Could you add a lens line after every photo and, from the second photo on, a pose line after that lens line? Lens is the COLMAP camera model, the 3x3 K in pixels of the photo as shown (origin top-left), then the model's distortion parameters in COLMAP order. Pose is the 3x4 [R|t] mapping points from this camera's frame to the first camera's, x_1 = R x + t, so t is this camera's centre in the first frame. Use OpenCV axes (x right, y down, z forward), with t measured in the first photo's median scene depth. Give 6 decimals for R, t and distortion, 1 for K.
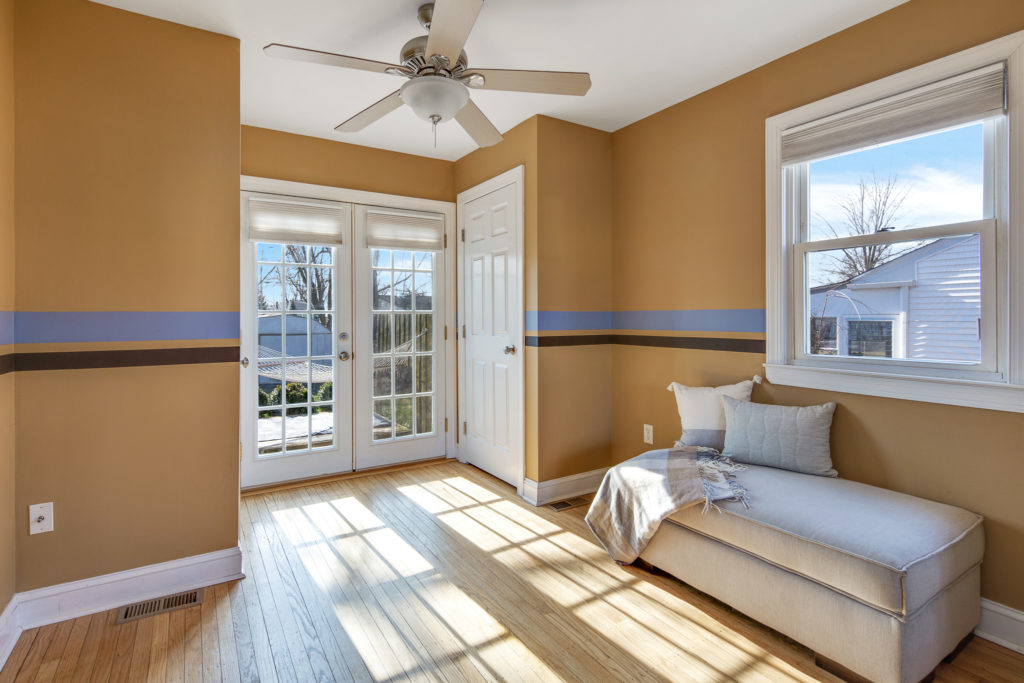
lens RADIAL K [[499.9, 0, 503.4], [0, 499.9, 318.5], [0, 0, 1]] dist [0.013392, -0.001855]
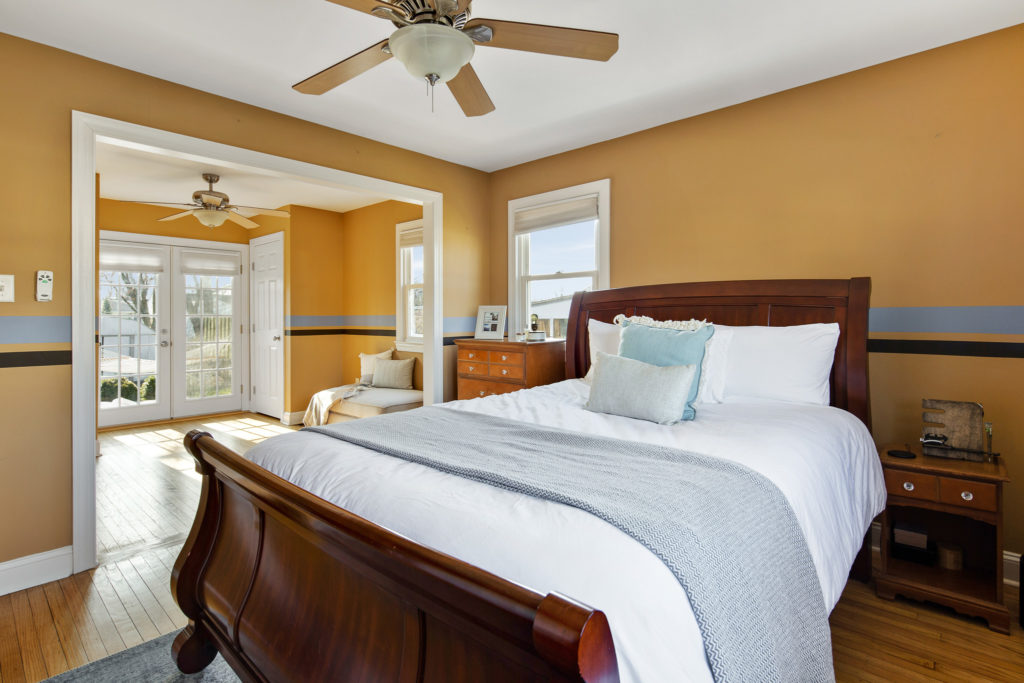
lens RADIAL K [[499.9, 0, 502.0], [0, 499.9, 315.8], [0, 0, 1]] dist [0.013392, -0.001855]
pose [[0.963541, -0.000572, 0.267562, 0.314811], [0.001916, 0.999987, -0.004763, -0.004733], [-0.267555, 0.005102, 0.963529, -0.903390]]
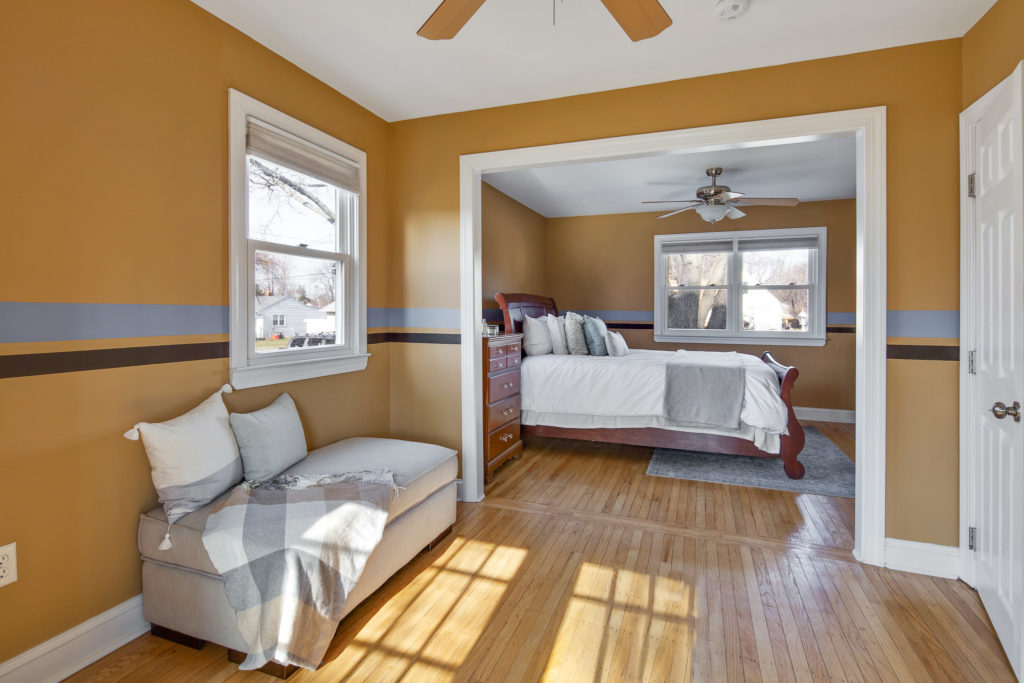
lens RADIAL K [[499.9, 0, 498.9], [0, 499.9, 319.9], [0, 0, 1]] dist [0.013392, -0.001855]
pose [[-0.589249, -0.007861, 0.807913, -0.365099], [-0.001122, 0.999960, 0.008912, -0.002340], [-0.807950, 0.004345, -0.589234, 0.913745]]
